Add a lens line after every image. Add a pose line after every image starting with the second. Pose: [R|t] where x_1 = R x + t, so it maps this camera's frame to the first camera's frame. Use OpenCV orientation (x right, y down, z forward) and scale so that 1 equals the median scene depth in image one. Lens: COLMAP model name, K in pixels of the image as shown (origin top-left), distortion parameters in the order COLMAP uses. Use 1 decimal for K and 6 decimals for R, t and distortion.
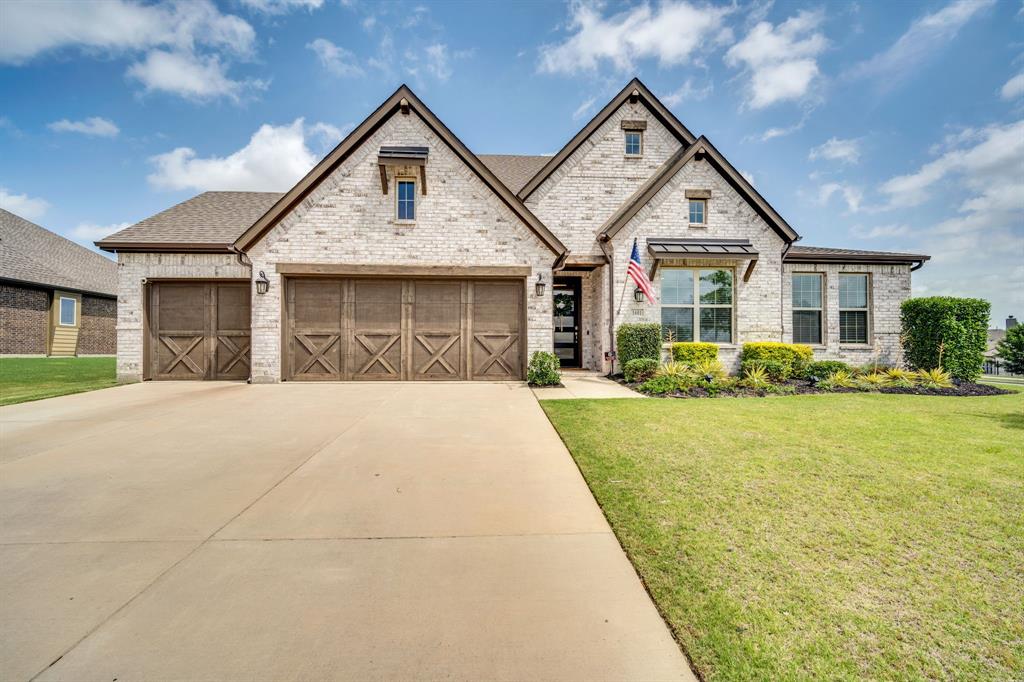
lens RADIAL K [[447.6, 0, 513.7], [0, 447.6, 351.0], [0, 0, 1]] dist [-0.009294, -0.000114]
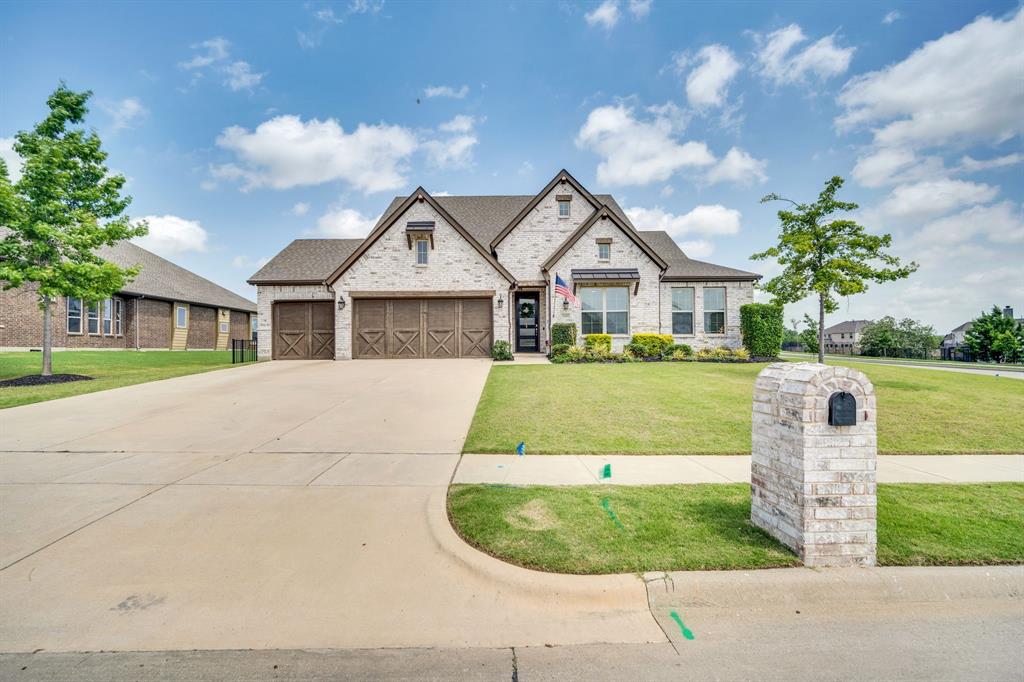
lens RADIAL K [[457.1, 0, 511.9], [0, 457.1, 344.8], [0, 0, 1]] dist [-0.009043, -0.000203]
pose [[0.998233, -0.010018, -0.058564, 0.195127], [0.009750, 0.999941, -0.004862, 0.025985], [0.058609, 0.004282, 0.998272, -0.703176]]
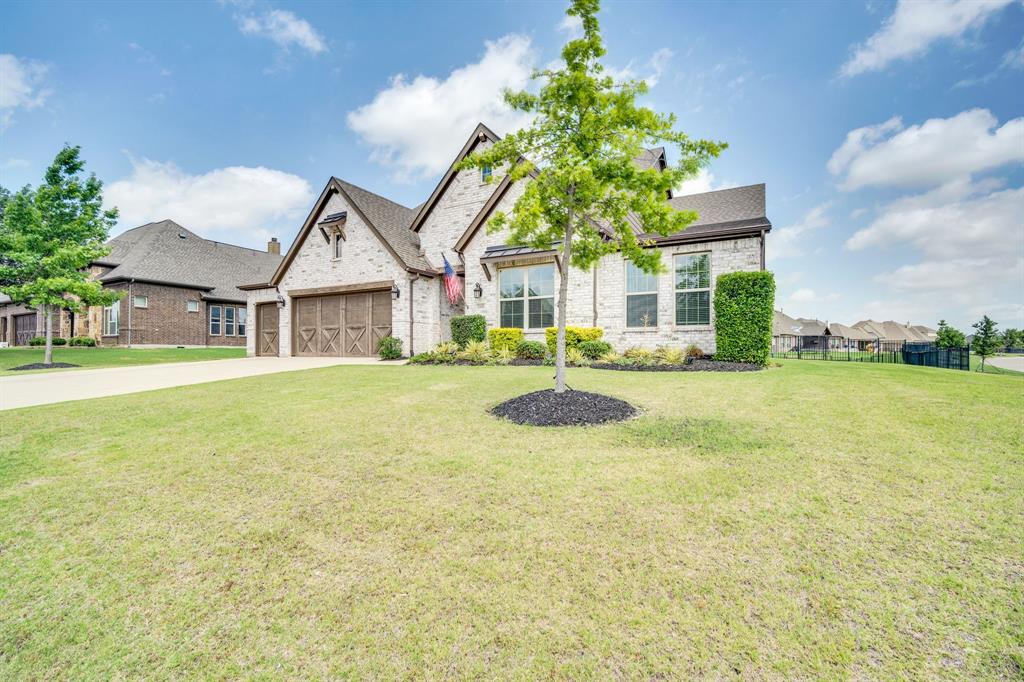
lens RADIAL K [[441.4, 0, 509.2], [0, 441.4, 347.2], [0, 0, 1]] dist [-0.015066, -0.000147]
pose [[0.848762, -0.005678, -0.528745, 1.104397], [0.002538, 0.999975, -0.006664, 0.043102], [0.528769, 0.004314, 0.848755, -0.030285]]
